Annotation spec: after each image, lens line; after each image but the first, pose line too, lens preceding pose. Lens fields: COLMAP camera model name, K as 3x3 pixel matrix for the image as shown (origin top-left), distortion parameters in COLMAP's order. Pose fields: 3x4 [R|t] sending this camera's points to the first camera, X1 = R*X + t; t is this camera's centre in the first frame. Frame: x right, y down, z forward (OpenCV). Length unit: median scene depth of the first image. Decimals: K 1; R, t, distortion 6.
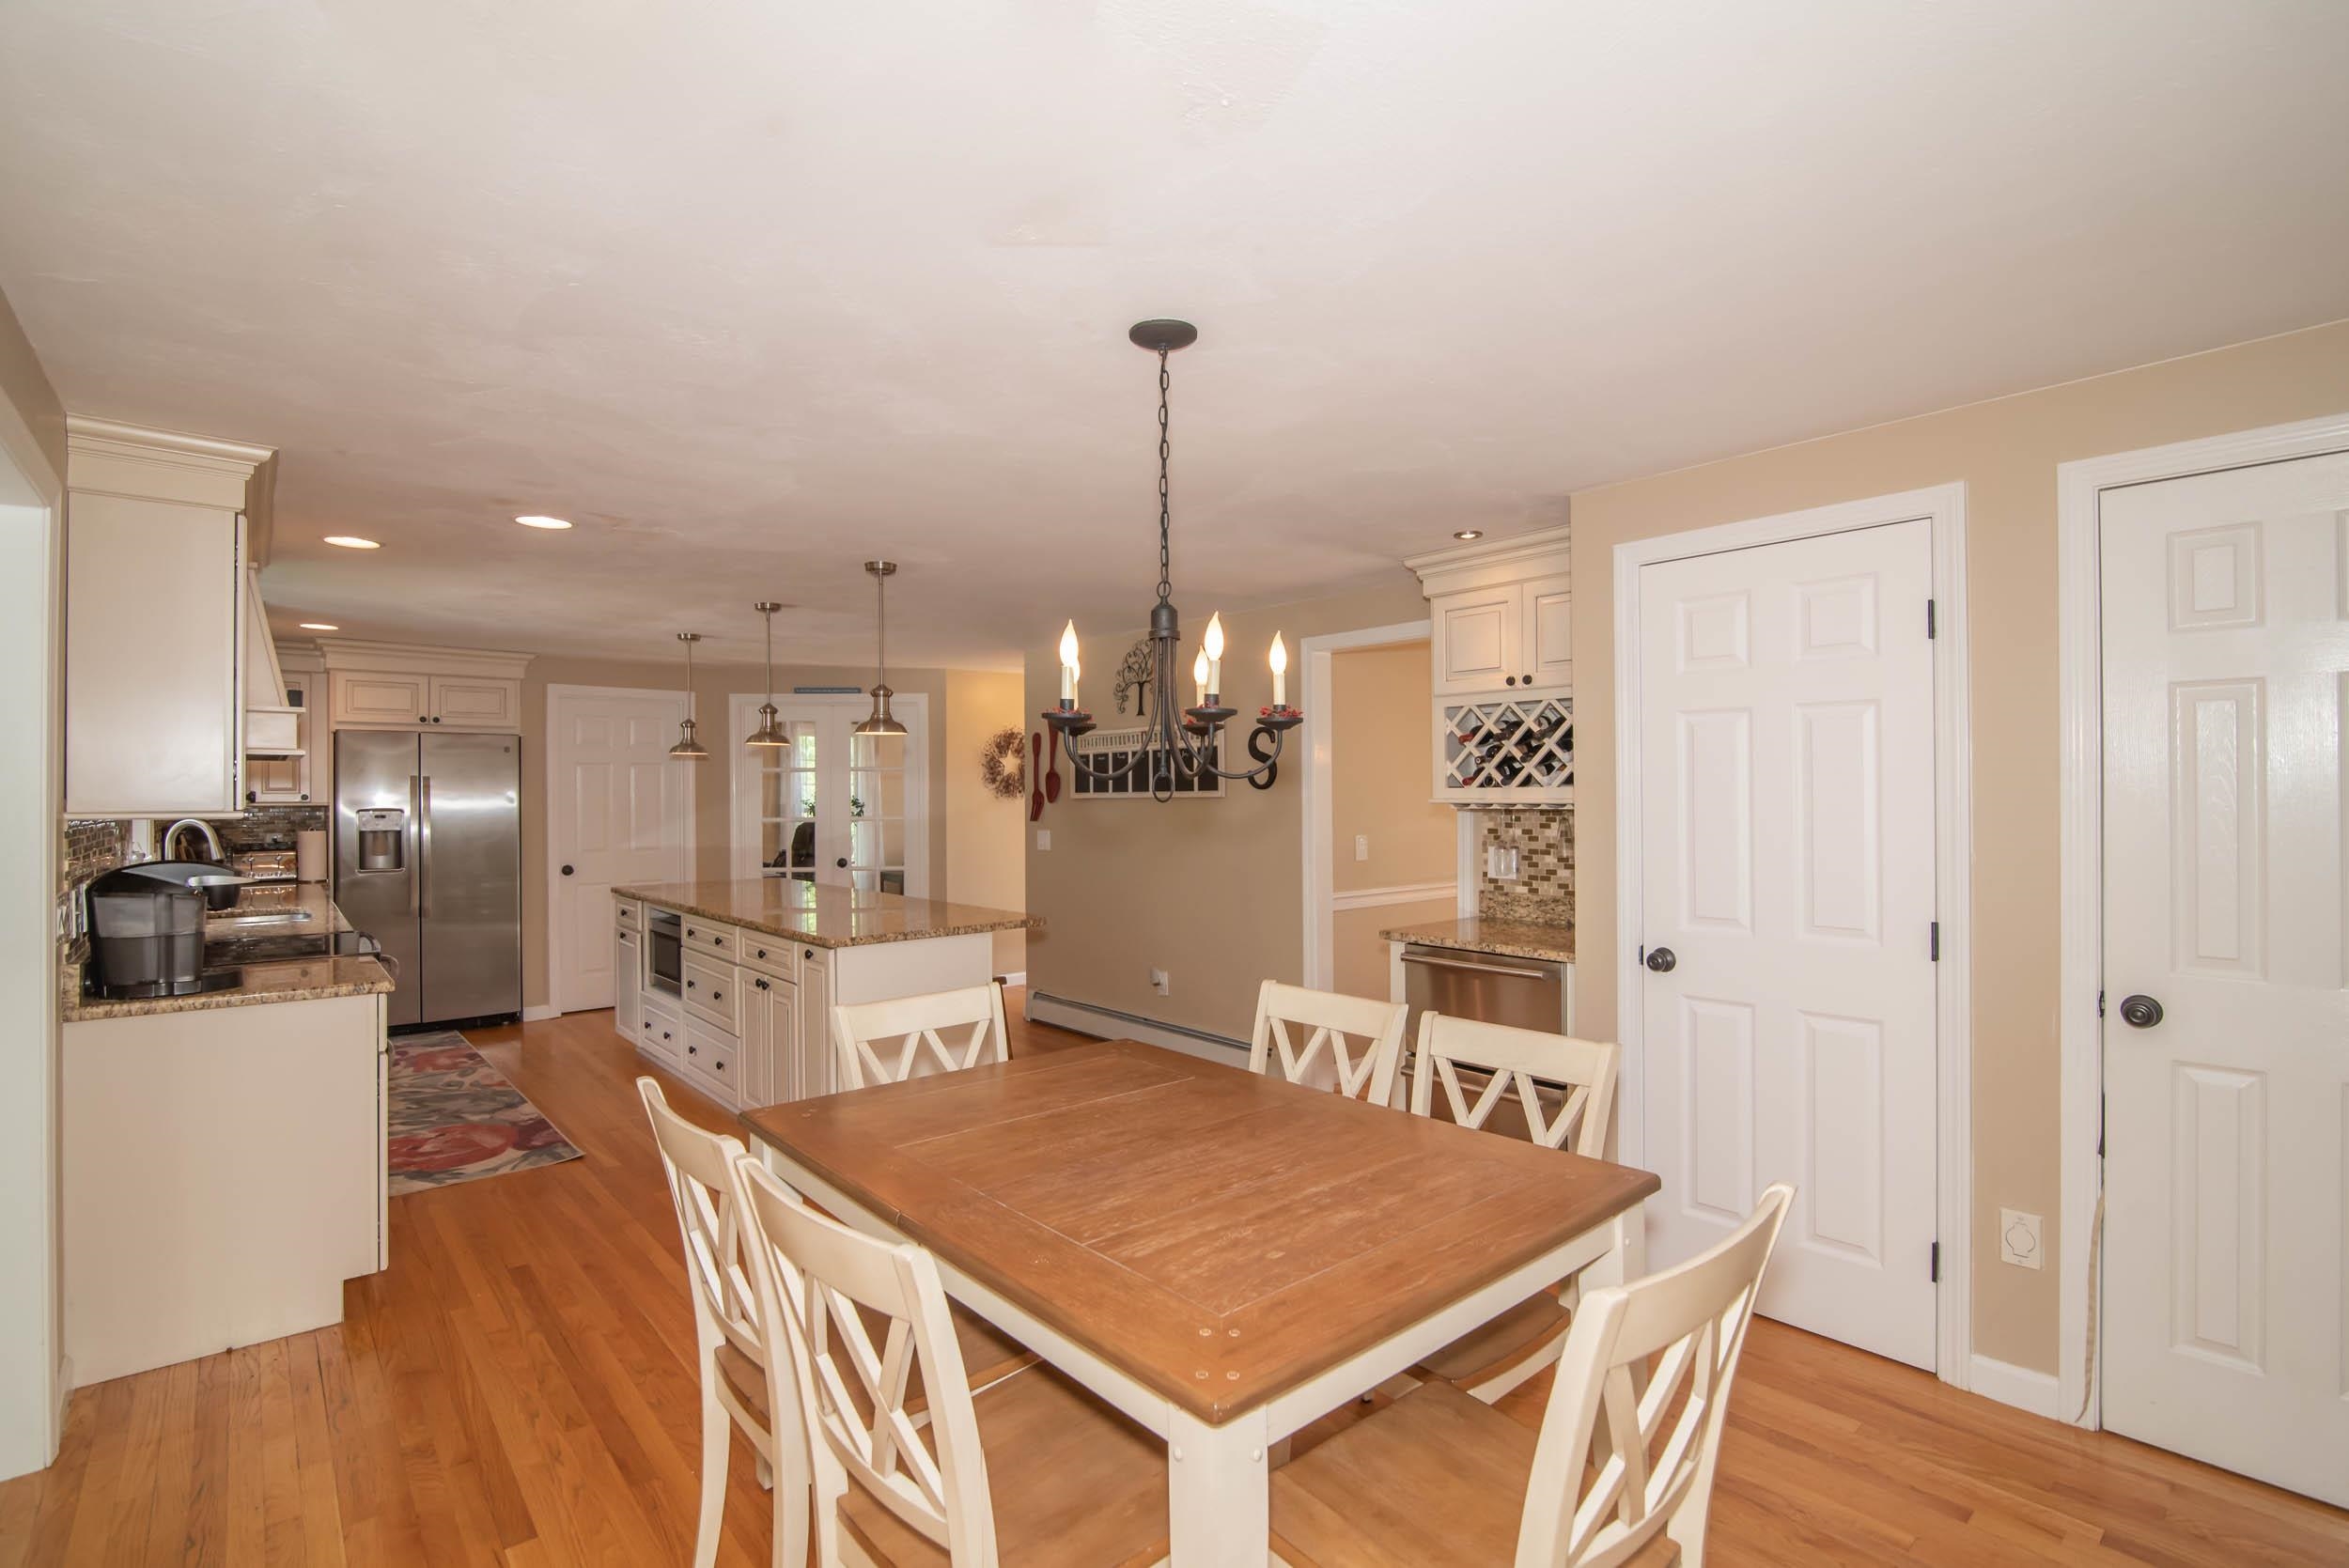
lens RADIAL K [[1070.3, 0, 1162.6], [0, 1070.3, 783.3], [0, 0, 1]] dist [-0.018849, 0.000236]
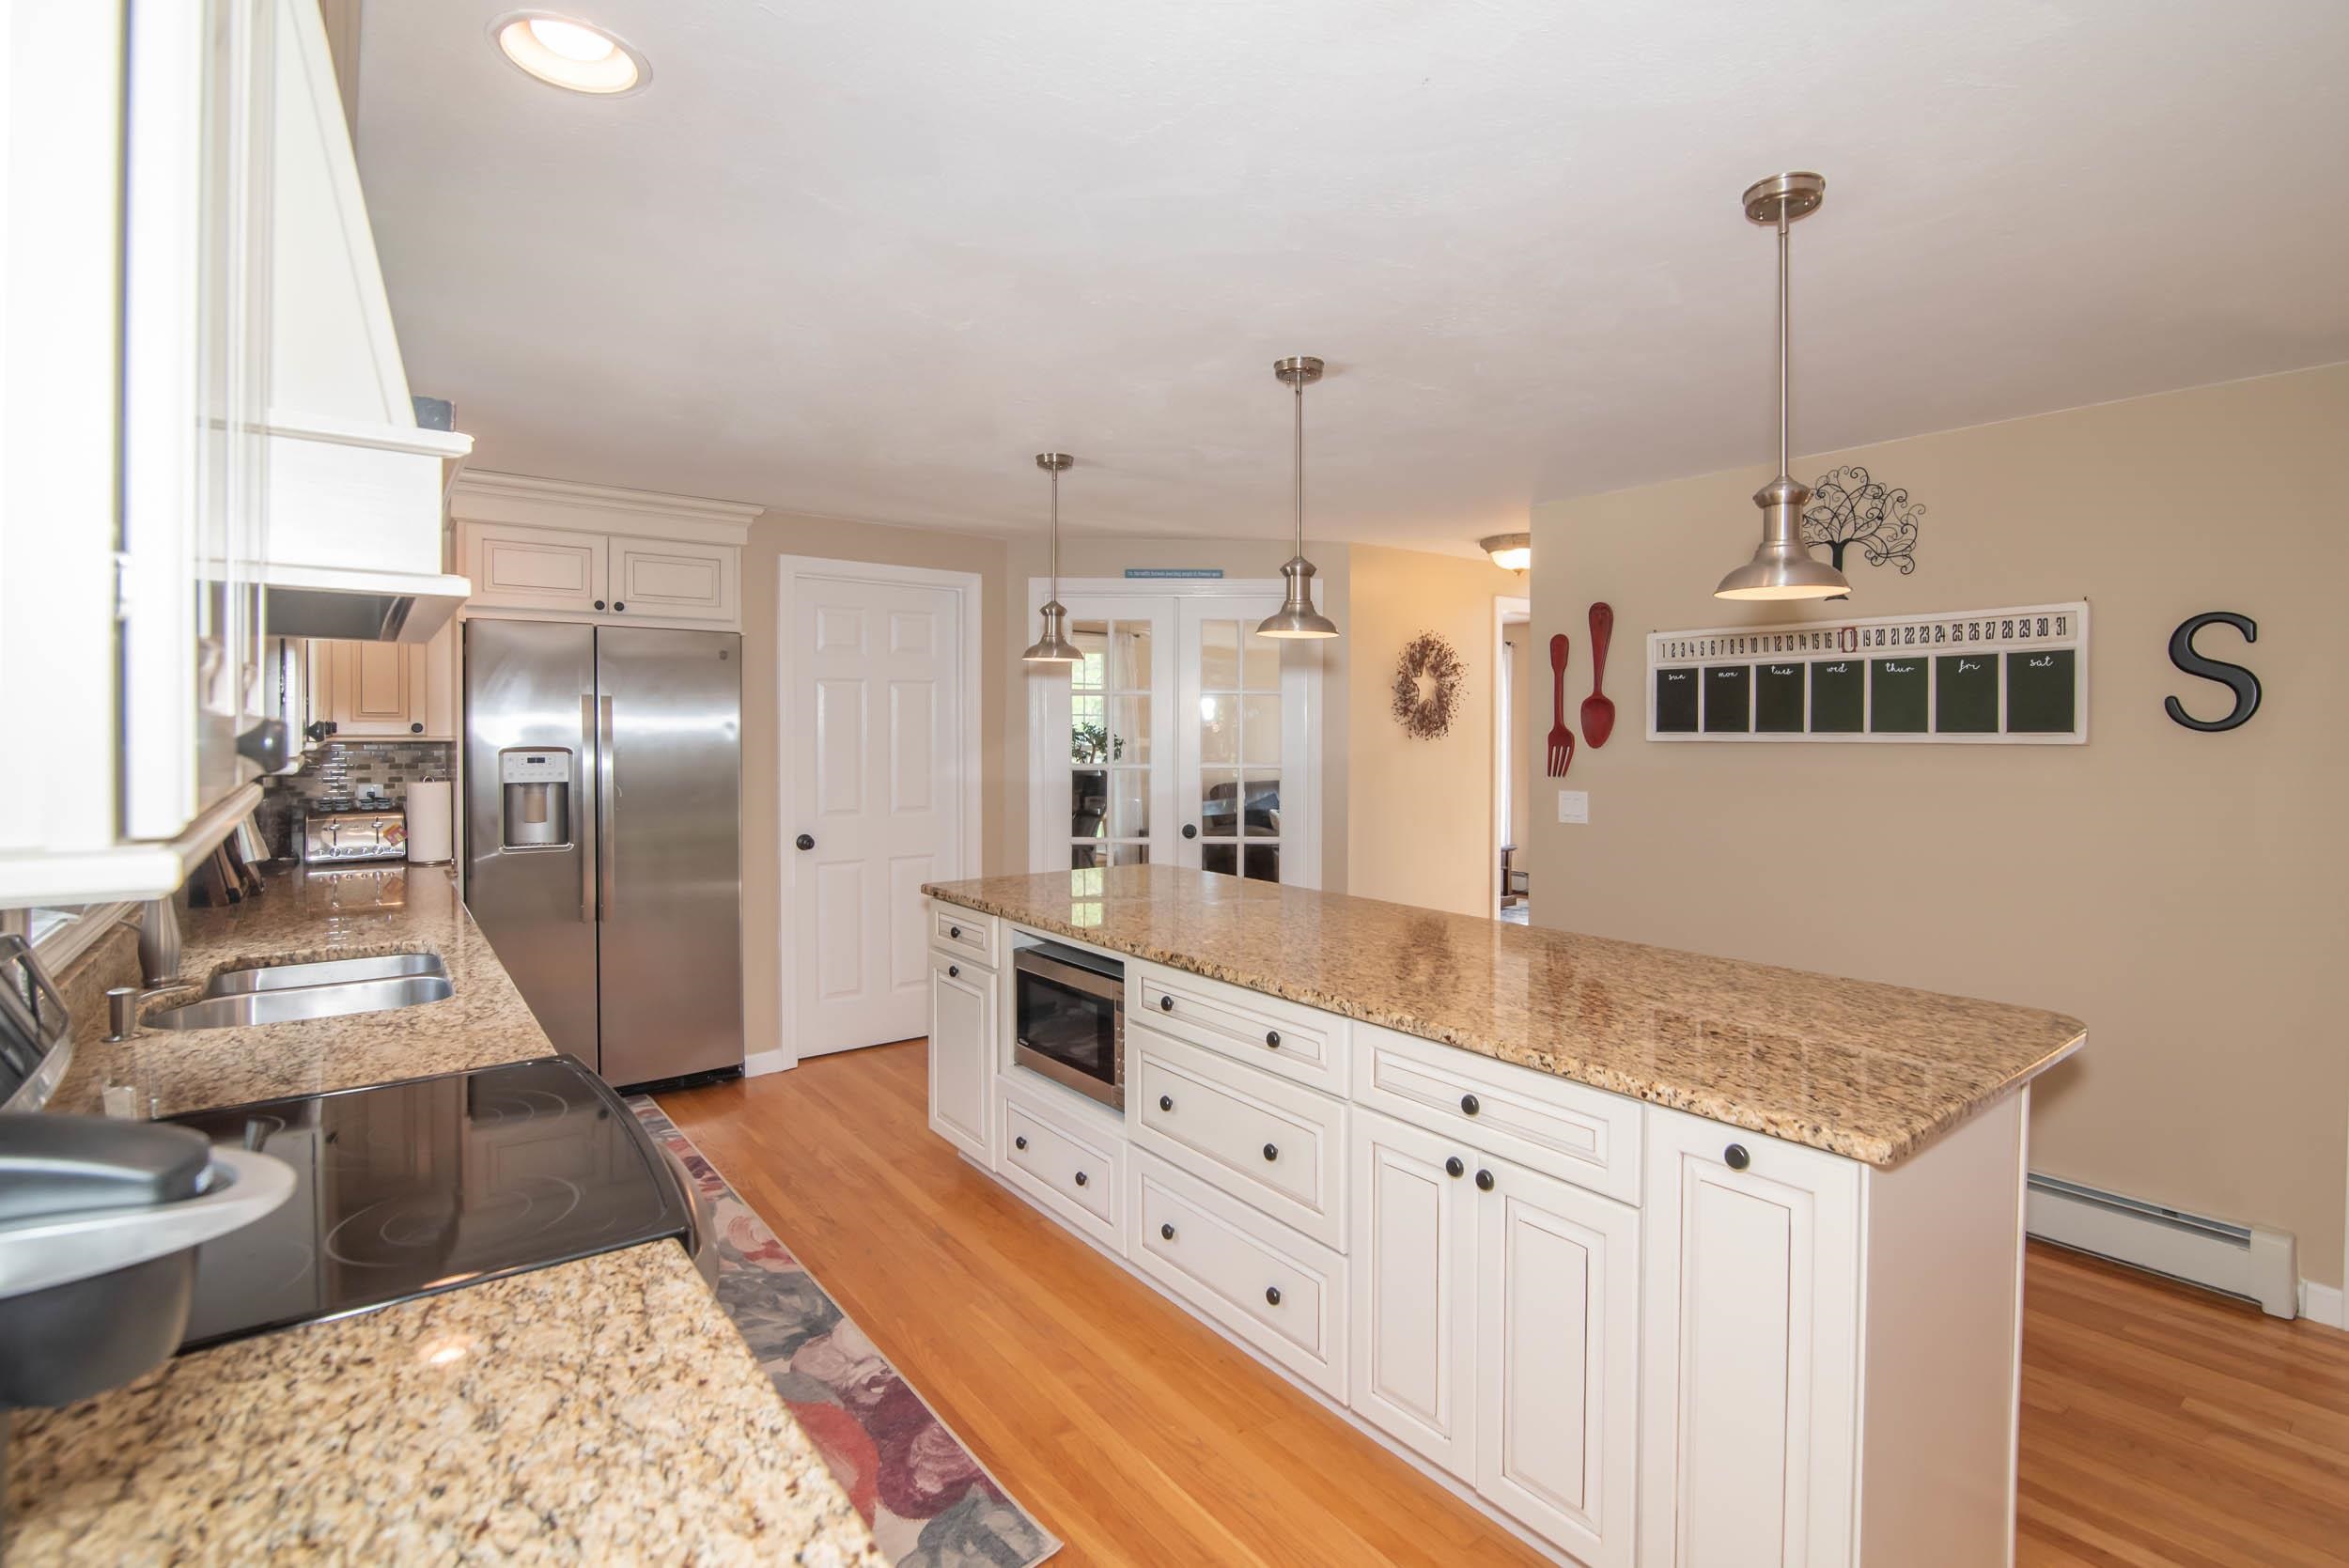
lens RADIAL K [[1114.0, 0, 1209.1], [0, 1114.0, 738.2], [0, 0, 1]] dist [-0.019226, 0.000195]
pose [[0.998752, 0.010091, -0.048905, -0.303459], [-0.009142, 0.999766, 0.019603, 0.002338], [0.049091, -0.019131, 0.998611, 0.361304]]
